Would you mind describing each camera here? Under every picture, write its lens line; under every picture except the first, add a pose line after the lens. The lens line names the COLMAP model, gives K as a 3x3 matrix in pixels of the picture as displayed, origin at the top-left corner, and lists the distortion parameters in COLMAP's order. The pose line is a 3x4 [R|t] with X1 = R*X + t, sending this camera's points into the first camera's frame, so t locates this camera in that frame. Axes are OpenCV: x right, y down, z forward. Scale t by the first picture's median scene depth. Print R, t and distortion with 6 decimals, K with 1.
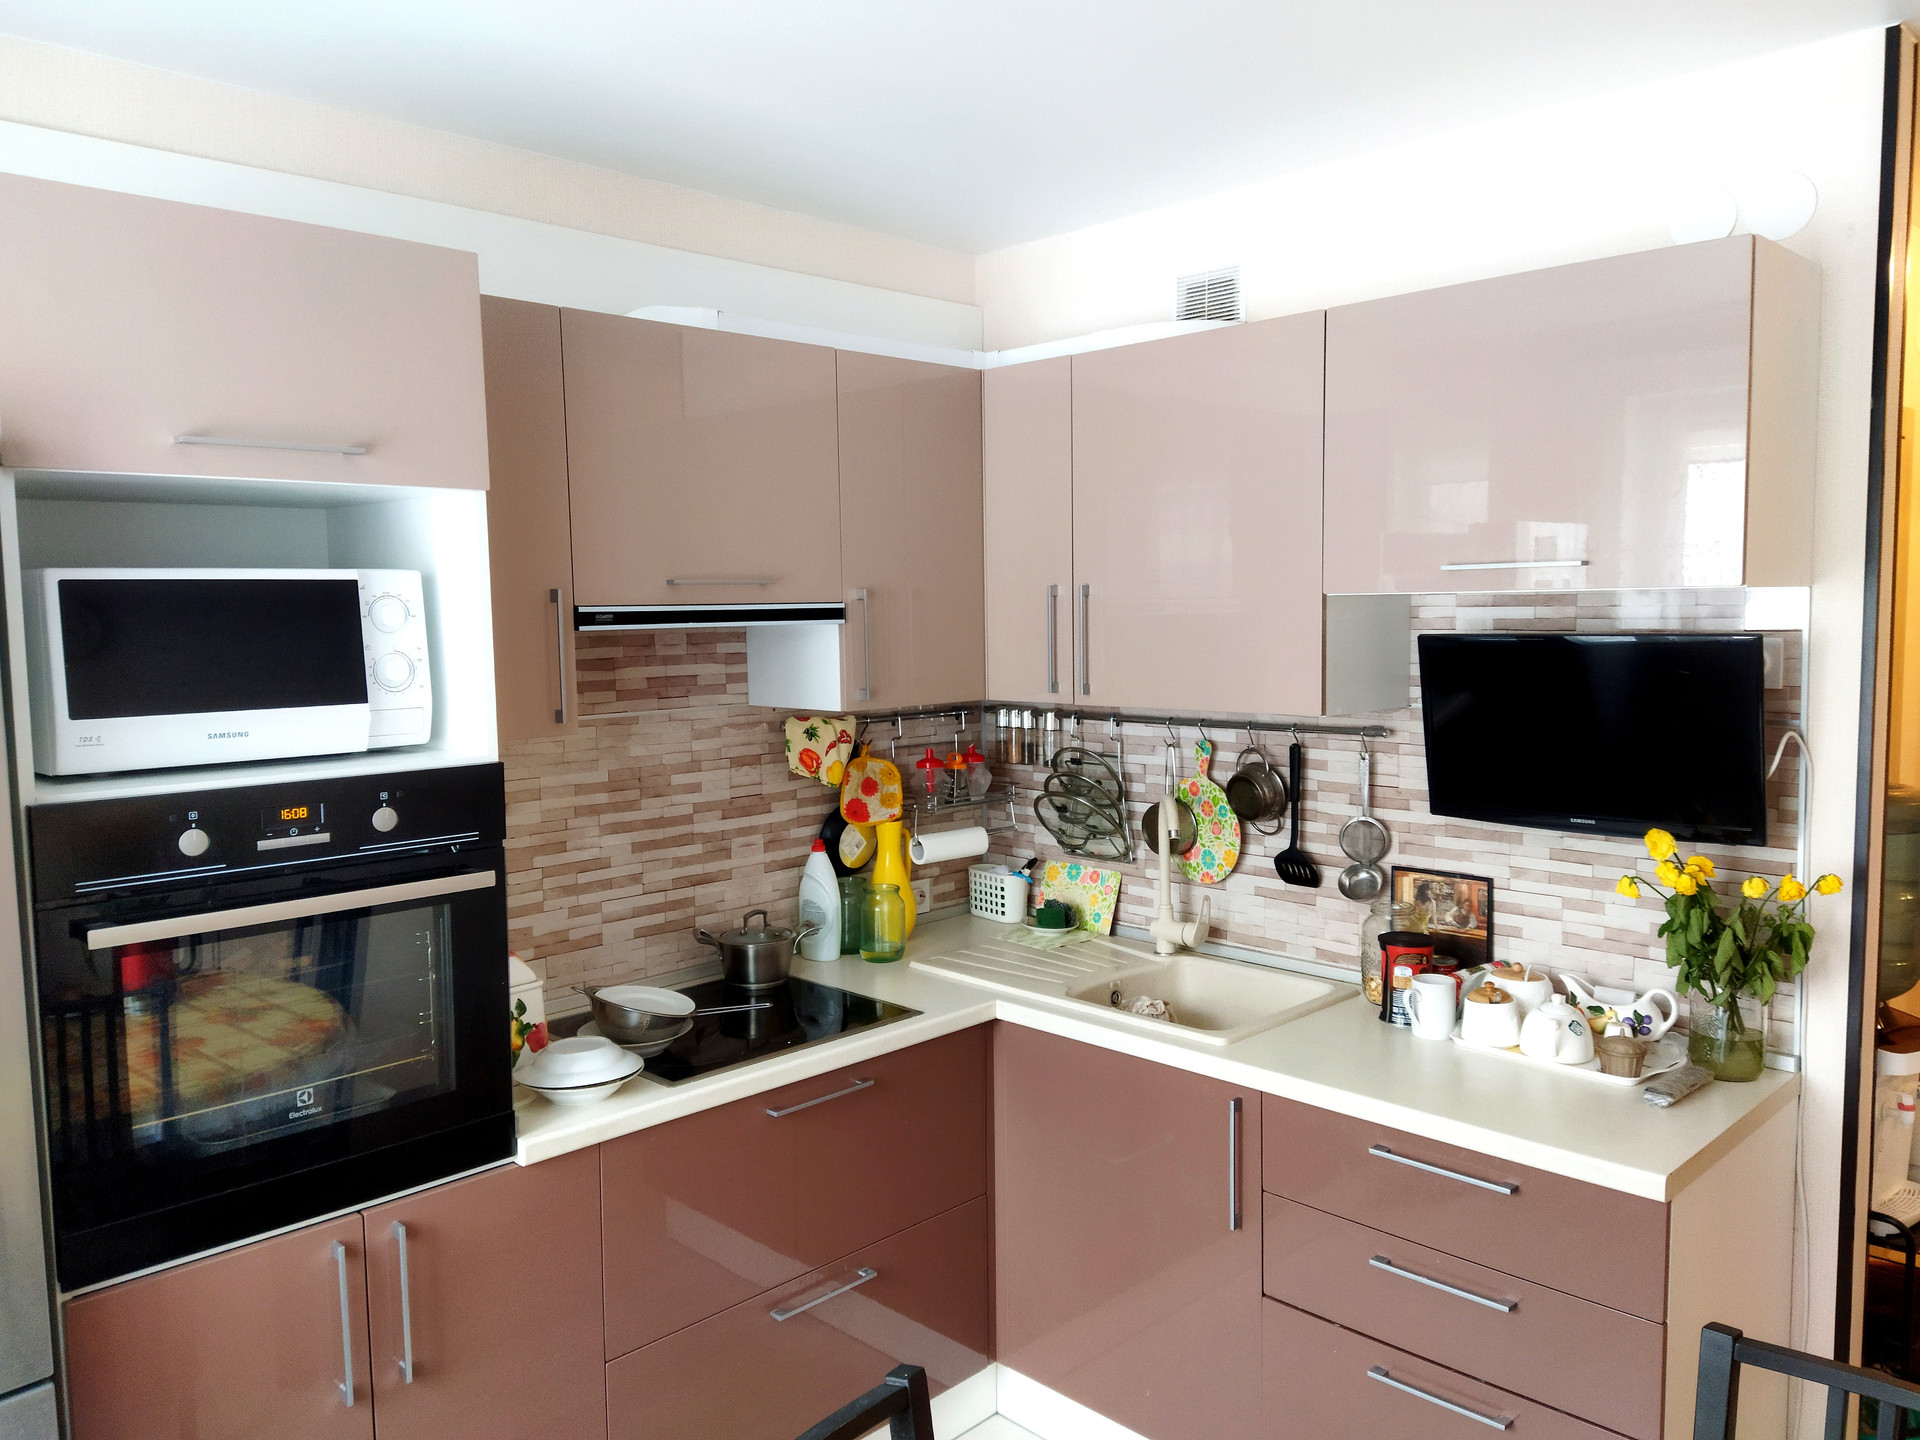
lens RADIAL K [[1423.5, 0, 960.0], [0, 1423.5, 720.0], [0, 0, 1]] dist [0.099215, -0.143584]
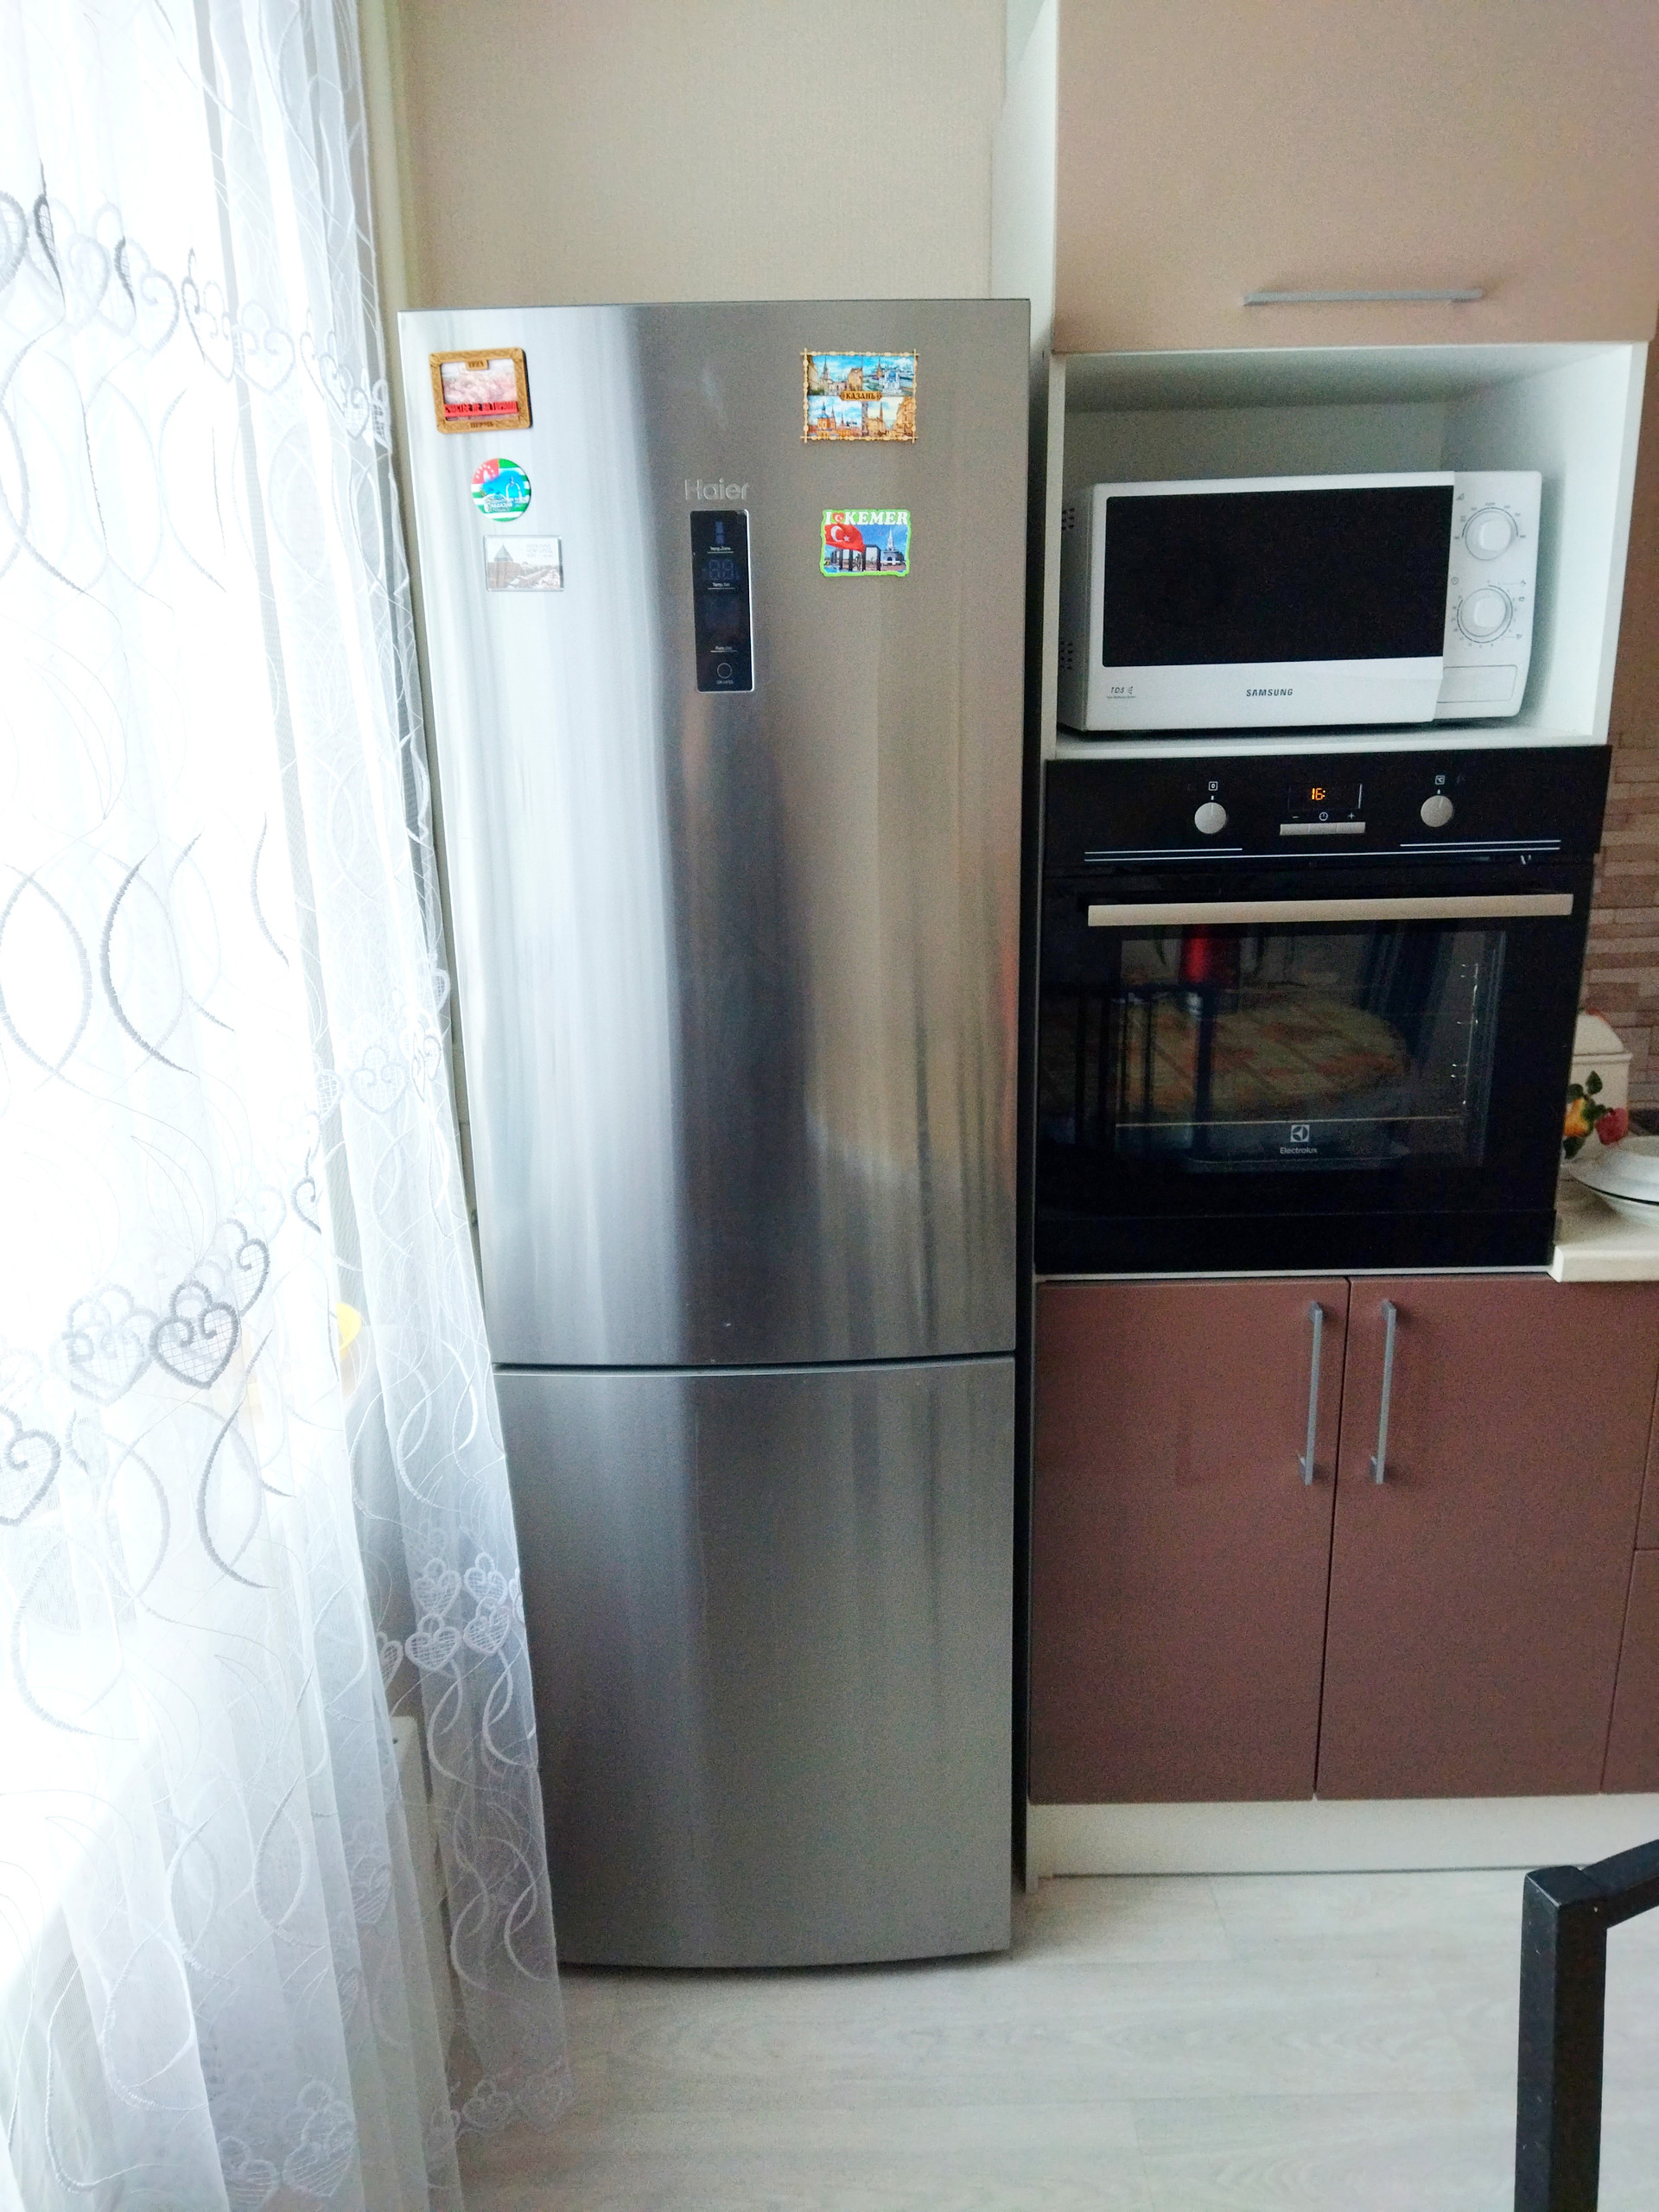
lens RADIAL K [[1639.9, 0, 832.4], [0, 1639.9, 1115.1], [0, 0, 1]] dist [0.099215, -0.143584]
pose [[0.701266, 0.205534, -0.682629, 0.016268], [-0.045149, 0.968420, 0.245201, 0.022077], [0.711469, -0.141131, 0.688400, 0.125151]]
